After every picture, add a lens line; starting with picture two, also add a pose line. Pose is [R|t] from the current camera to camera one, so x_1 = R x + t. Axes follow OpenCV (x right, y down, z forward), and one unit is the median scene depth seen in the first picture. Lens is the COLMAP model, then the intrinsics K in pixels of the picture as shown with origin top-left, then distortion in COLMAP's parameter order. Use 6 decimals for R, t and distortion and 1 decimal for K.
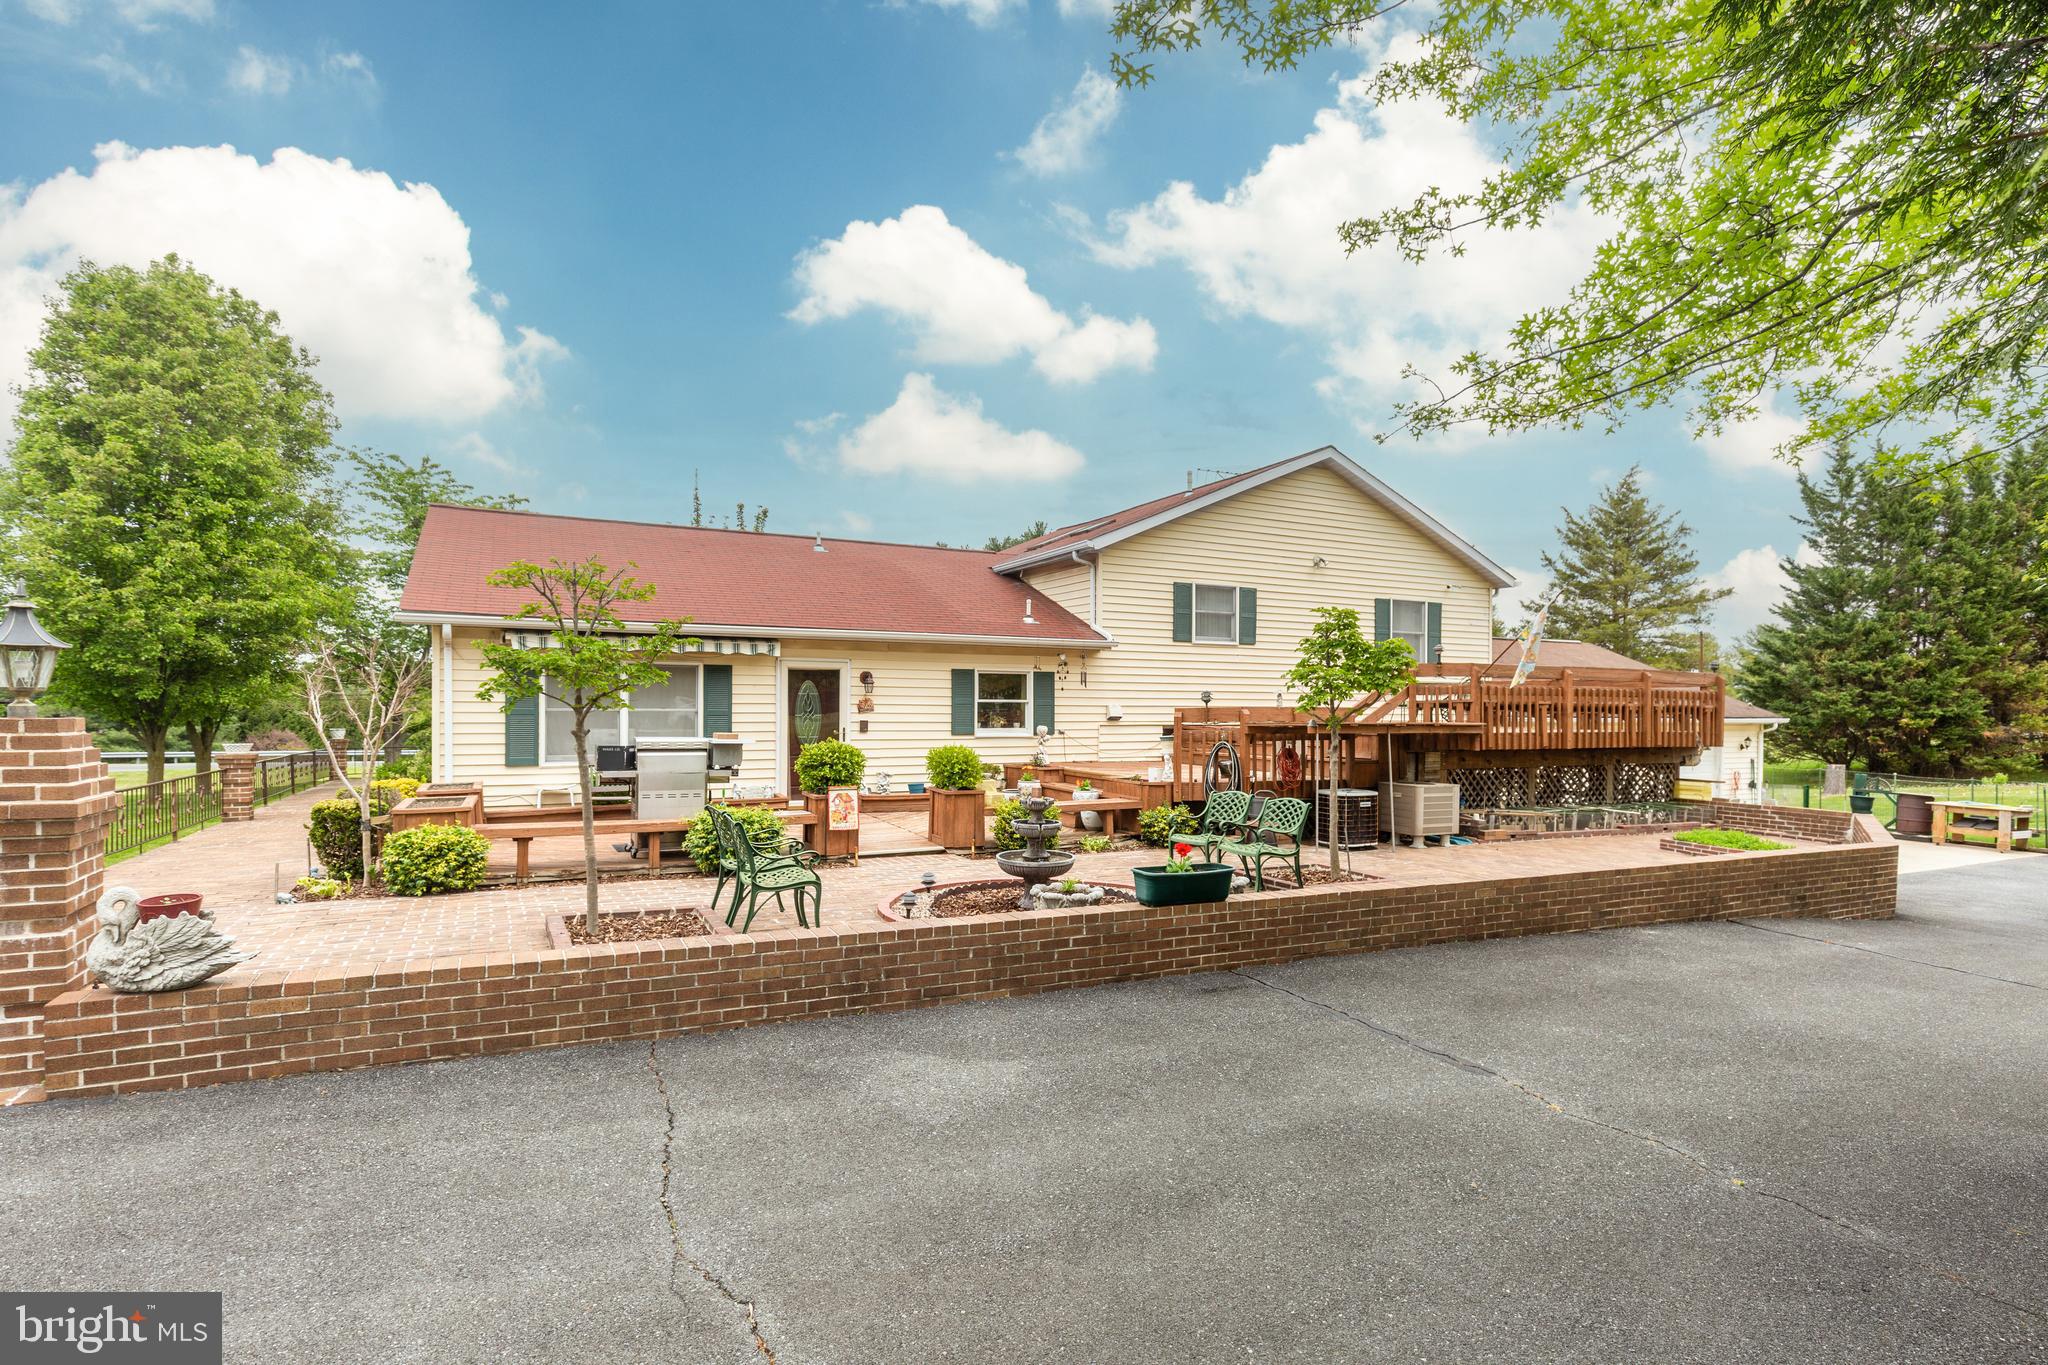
lens RADIAL K [[996.0, 0, 1019.3], [0, 996.0, 708.4], [0, 0, 1]] dist [-0.000371, -0.000061]
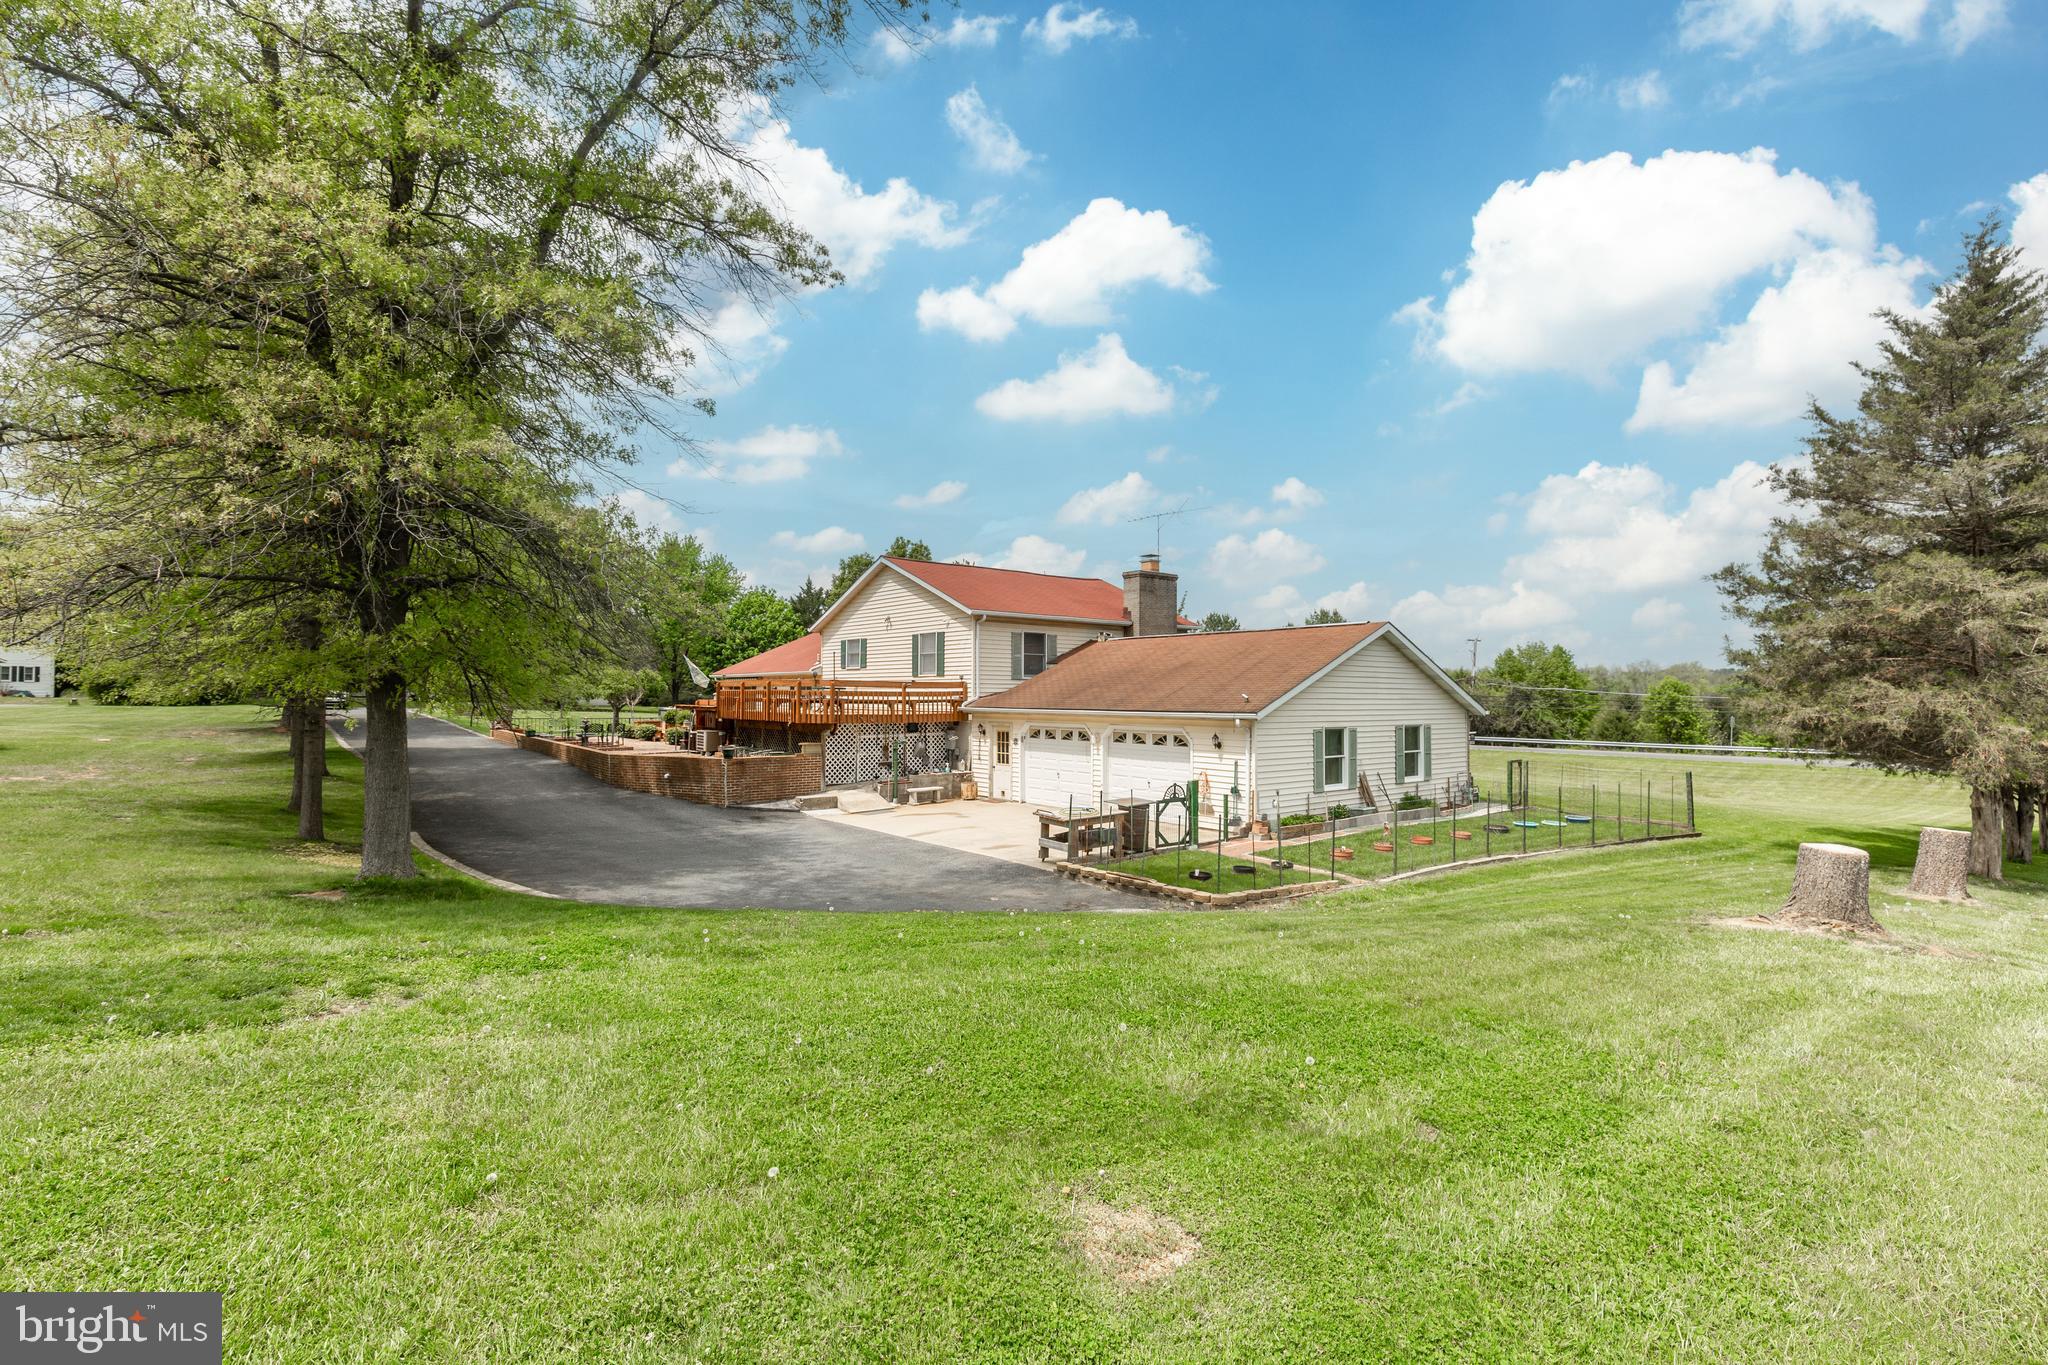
lens RADIAL K [[937.8, 0, 1024.0], [0, 937.8, 682.5], [0, 0, 1]] dist [0.001350, -0.000434]
pose [[0.221486, -0.017971, -0.974998, 2.313634], [-0.004489, 0.999801, -0.019447, -0.002212], [0.975153, 0.008684, 0.221361, 1.012782]]
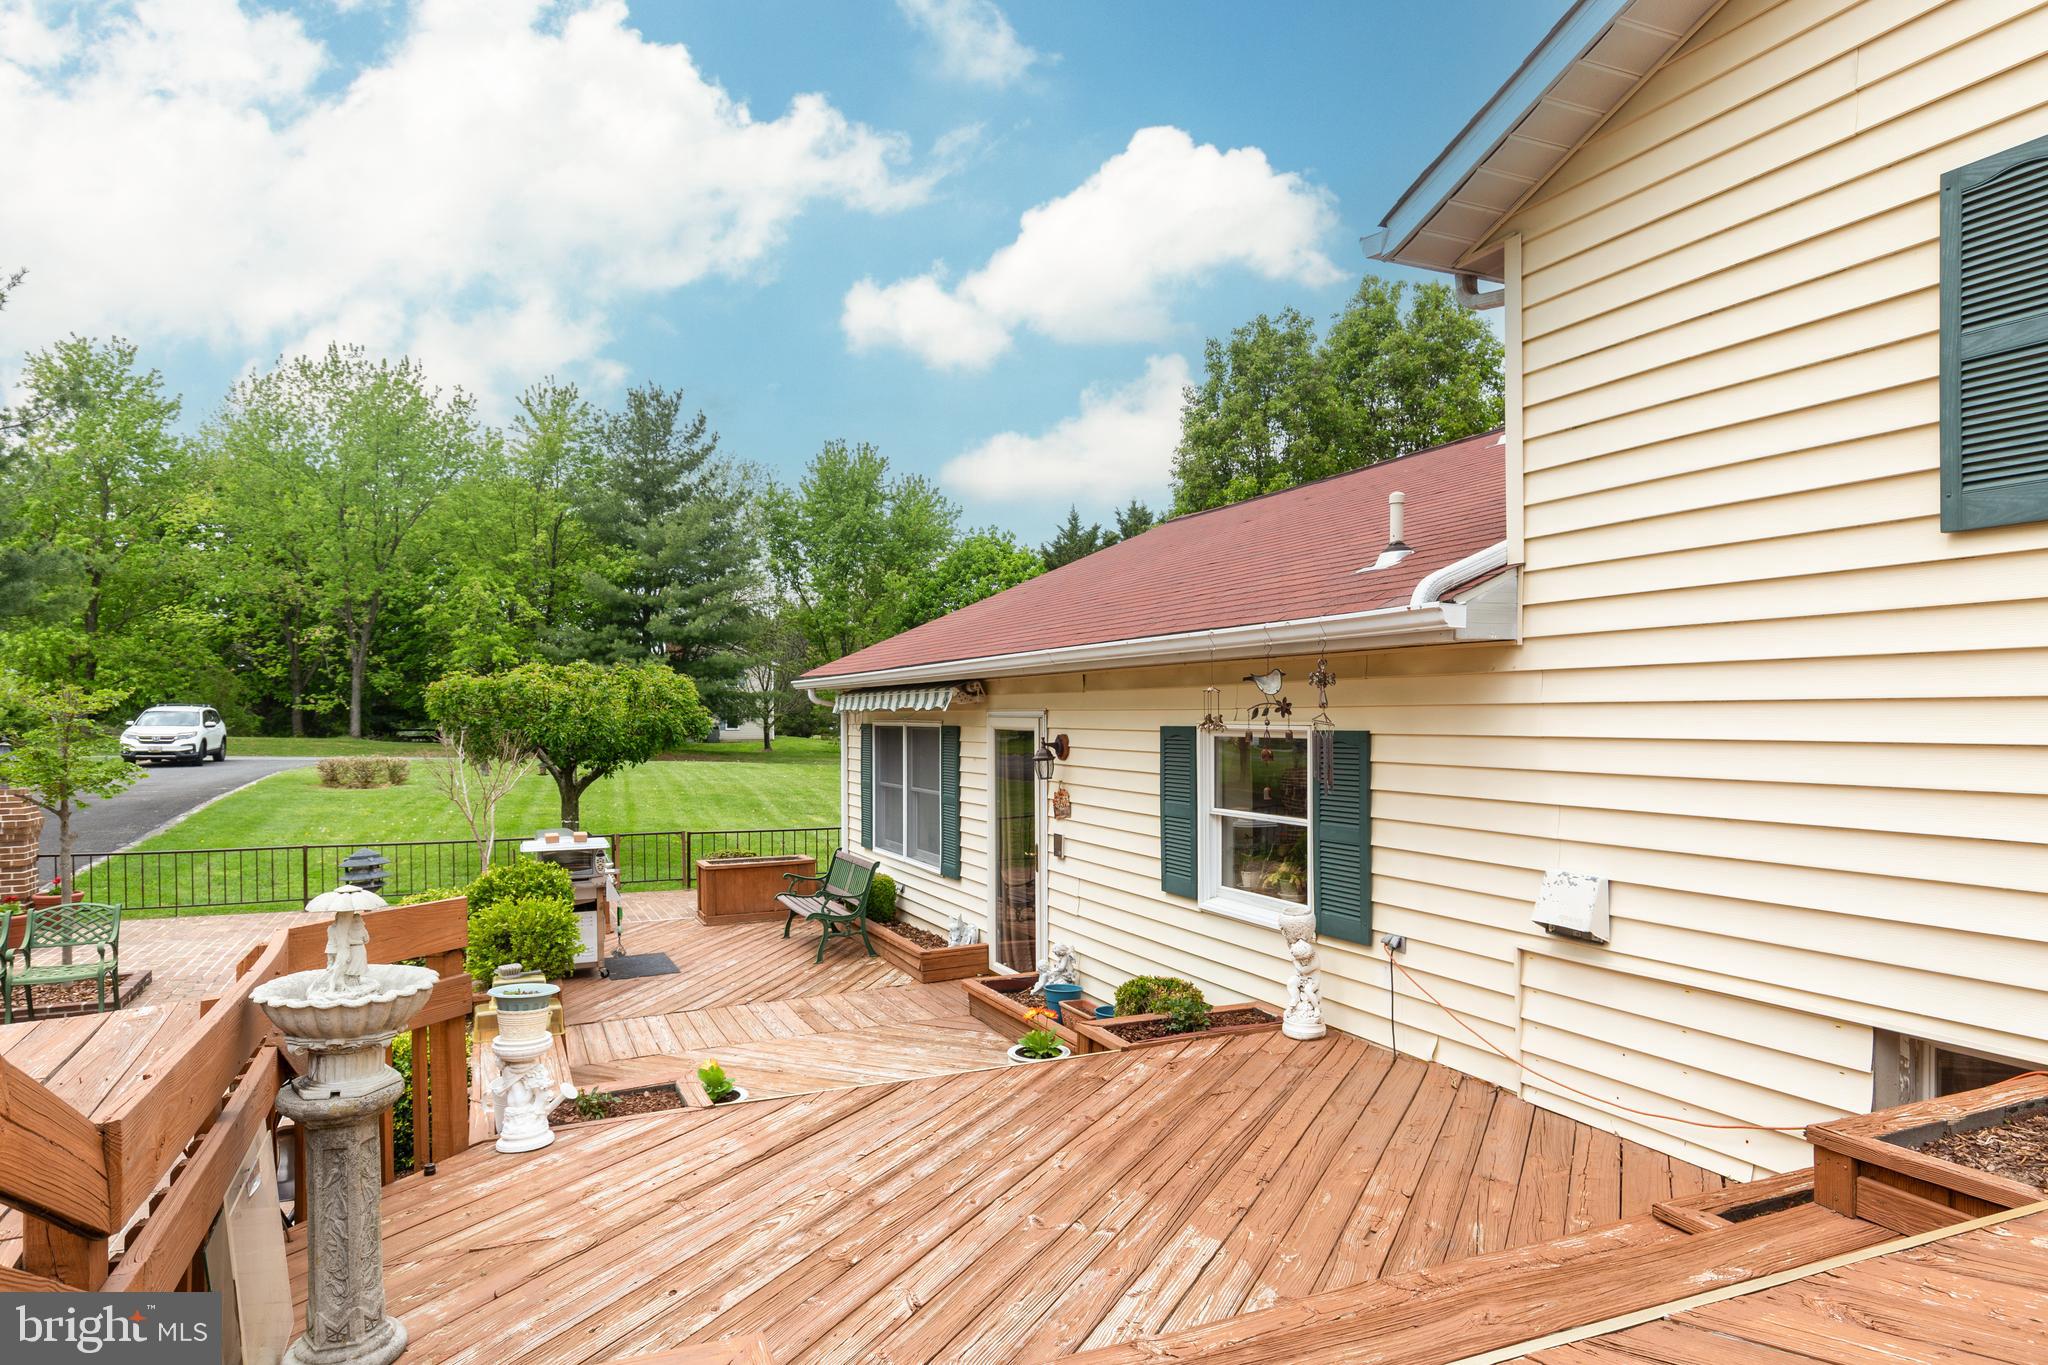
lens RADIAL K [[1152.9, 0, 972.2], [0, 1152.9, 719.8], [0, 0, 1]] dist [0.012469, -0.000279]
pose [[-0.068384, 0.000624, -0.997659, 0.384682], [0.003669, 0.999993, 0.000374, -0.041102], [0.997652, -0.003635, -0.068386, 0.921258]]
